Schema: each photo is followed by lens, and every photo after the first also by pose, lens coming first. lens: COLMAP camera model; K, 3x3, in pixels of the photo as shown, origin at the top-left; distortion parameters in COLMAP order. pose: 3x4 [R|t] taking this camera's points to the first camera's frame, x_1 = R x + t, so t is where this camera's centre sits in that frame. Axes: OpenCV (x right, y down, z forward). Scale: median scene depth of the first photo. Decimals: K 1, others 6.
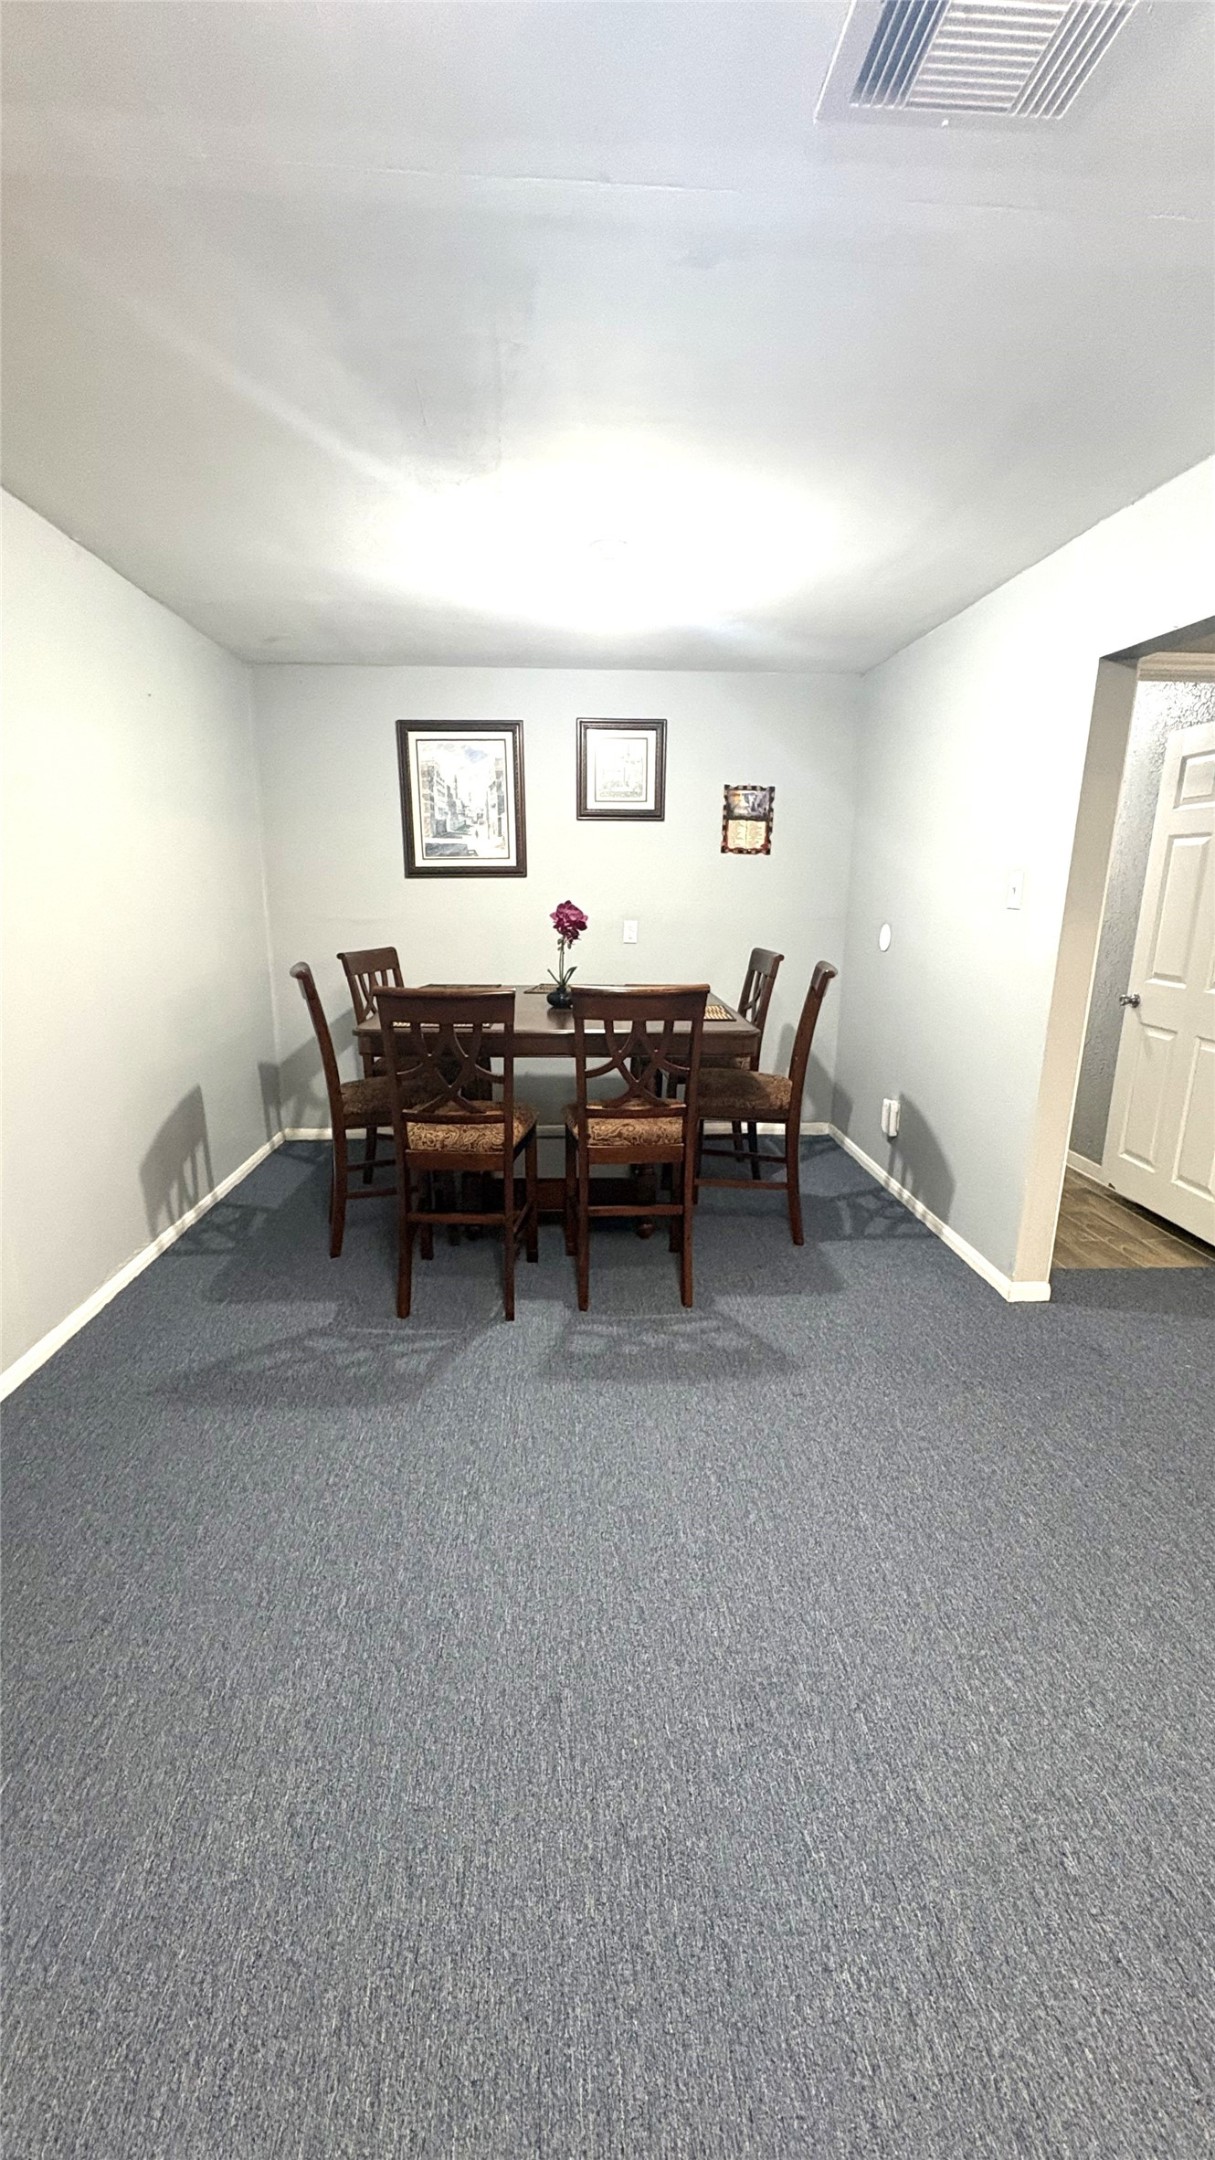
lens RADIAL K [[847.0, 0, 606.1], [0, 847.0, 1085.0], [0, 0, 1]] dist [0.000294, 0.000052]
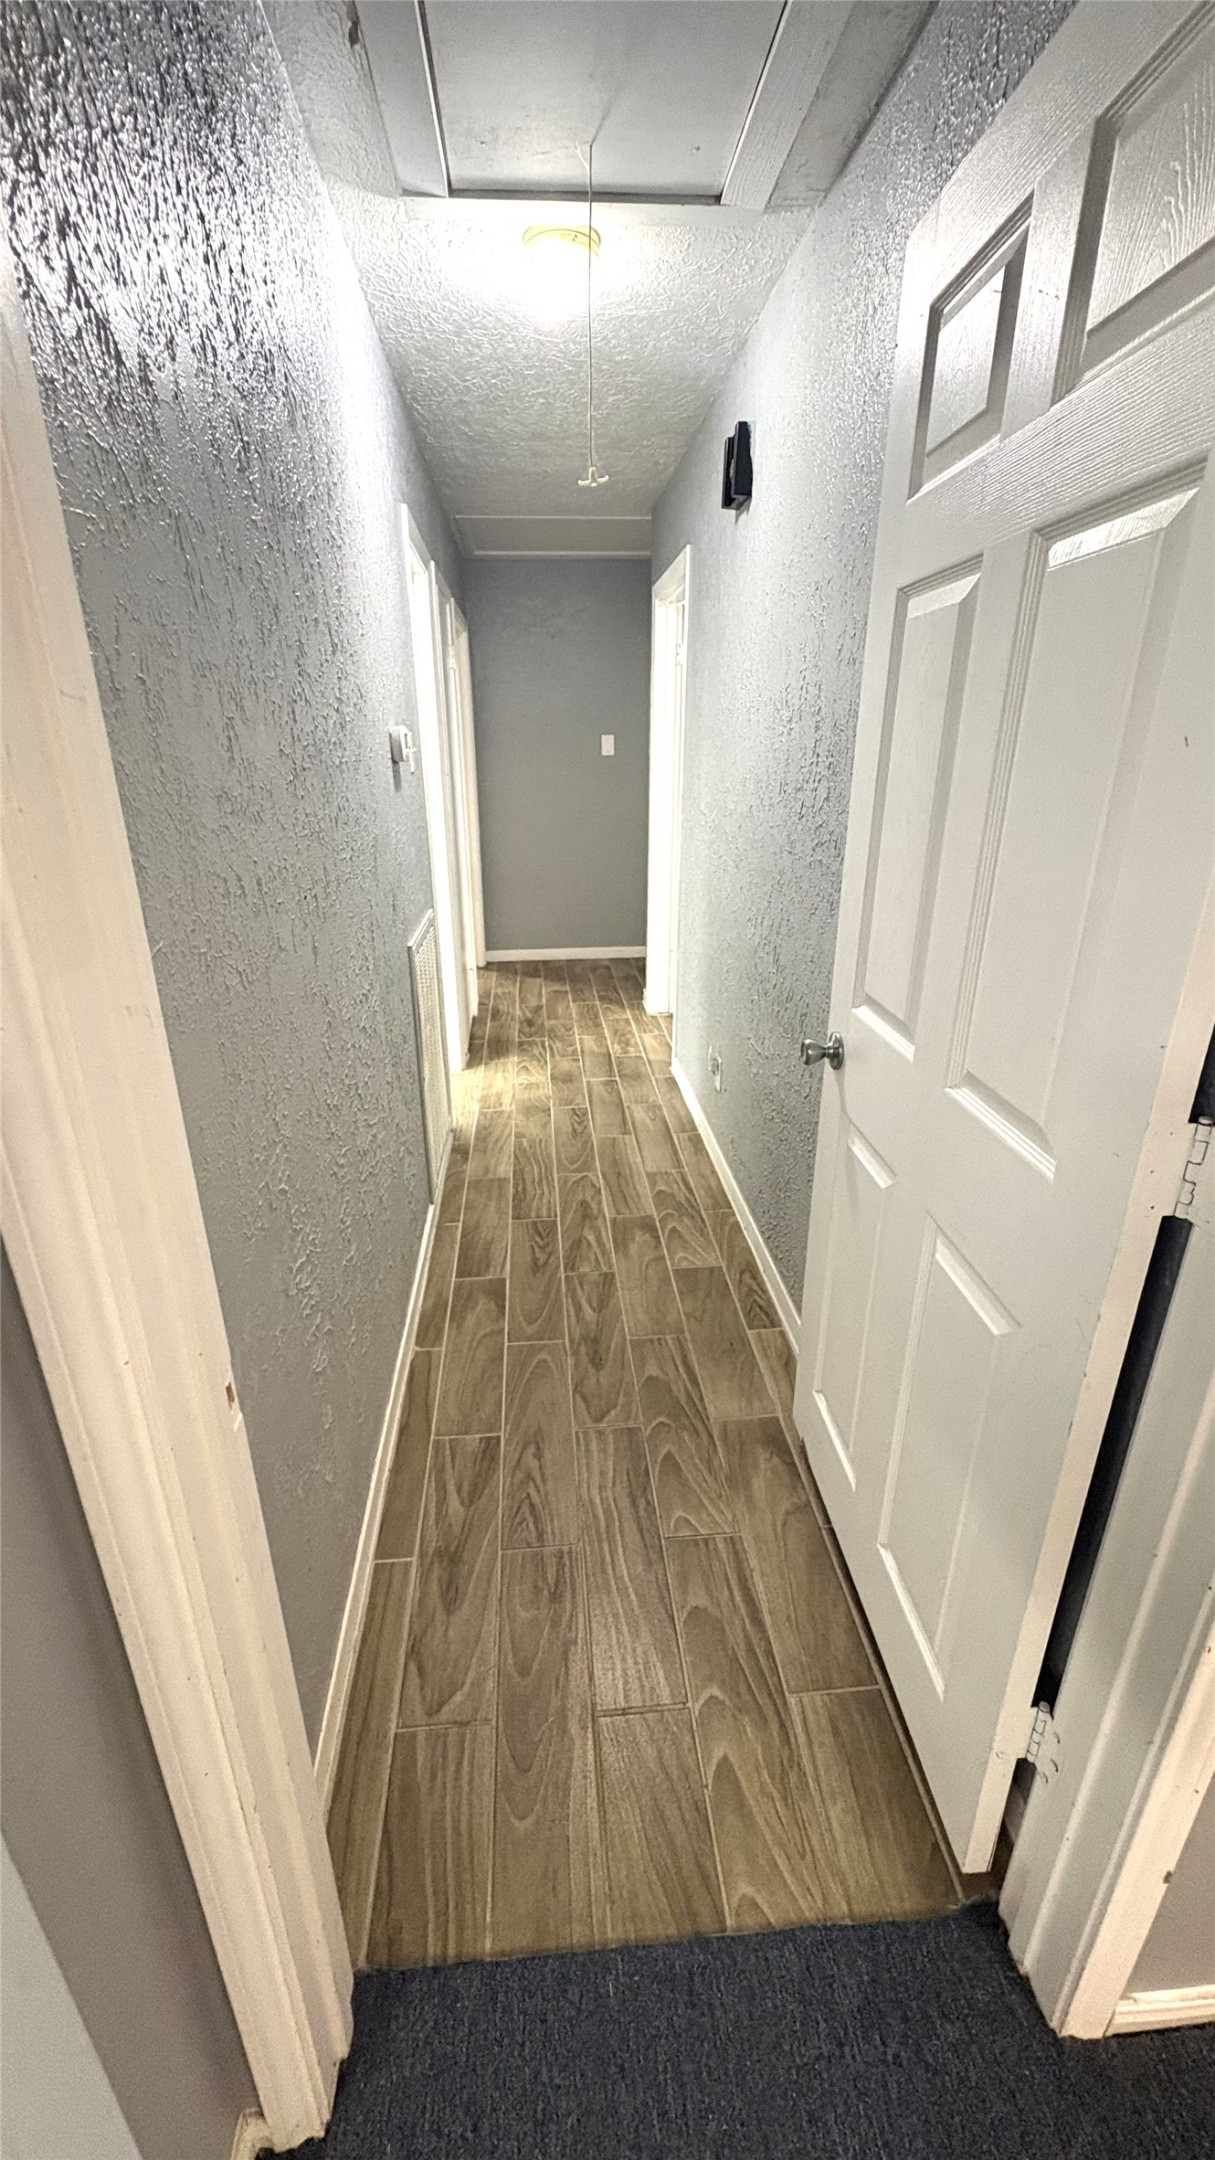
lens RADIAL K [[847.0, 0, 607.7], [0, 847.0, 1075.9], [0, 0, 1]] dist [0.000294, 0.000052]
pose [[0.999390, -0.027857, 0.021040, 0.531224], [0.024882, 0.991145, 0.130428, -0.148448], [-0.024487, -0.129825, 0.991234, 0.638308]]
